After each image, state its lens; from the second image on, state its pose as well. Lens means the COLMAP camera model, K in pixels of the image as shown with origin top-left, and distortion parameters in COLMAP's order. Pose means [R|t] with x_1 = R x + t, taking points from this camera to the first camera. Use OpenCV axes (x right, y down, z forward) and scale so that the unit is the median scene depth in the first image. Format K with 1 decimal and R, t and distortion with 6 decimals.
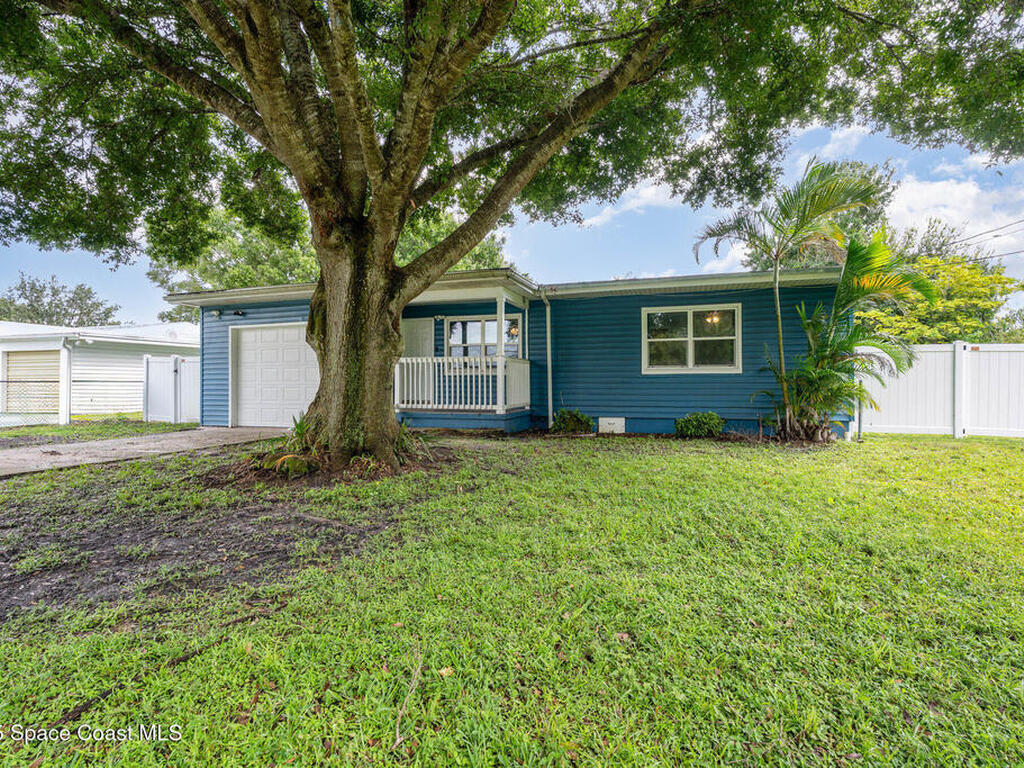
lens RADIAL K [[512.4, 0, 515.7], [0, 512.4, 383.4], [0, 0, 1]] dist [0.000439, -0.000644]
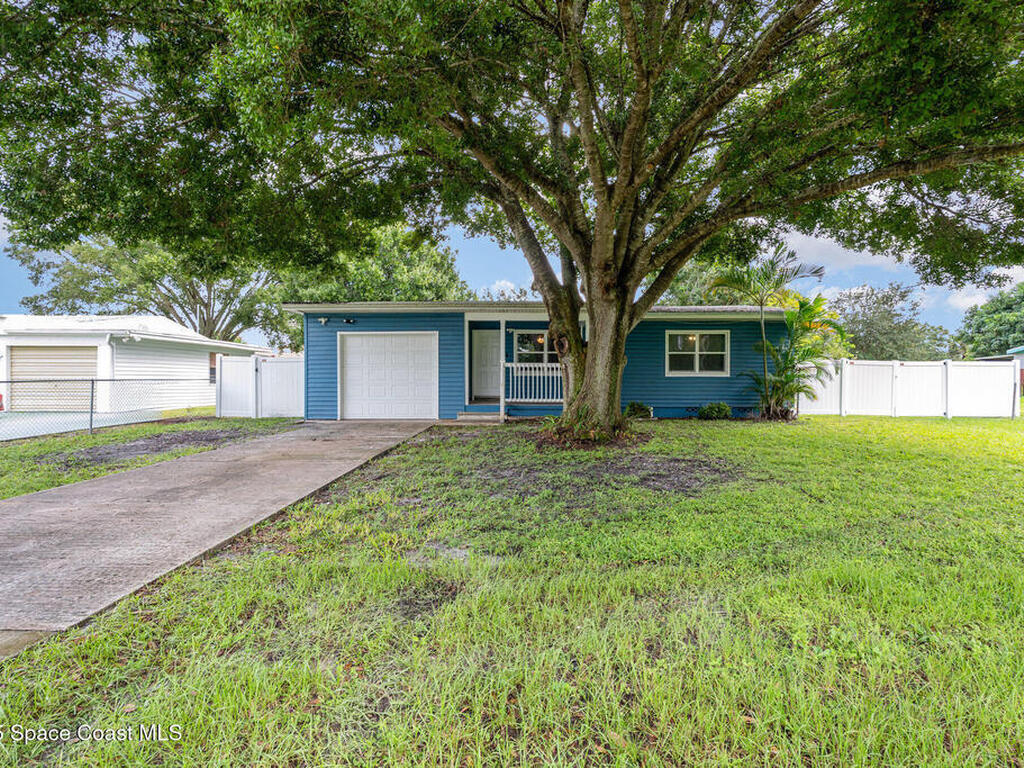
lens RADIAL K [[503.1, 0, 519.0], [0, 503.1, 387.0], [0, 0, 1]] dist [-0.001760, 0.000492]
pose [[0.953311, -0.001108, 0.301989, -0.568163], [-0.004412, 0.999835, 0.017595, -0.011504], [-0.301959, -0.018105, 0.953149, -0.218033]]
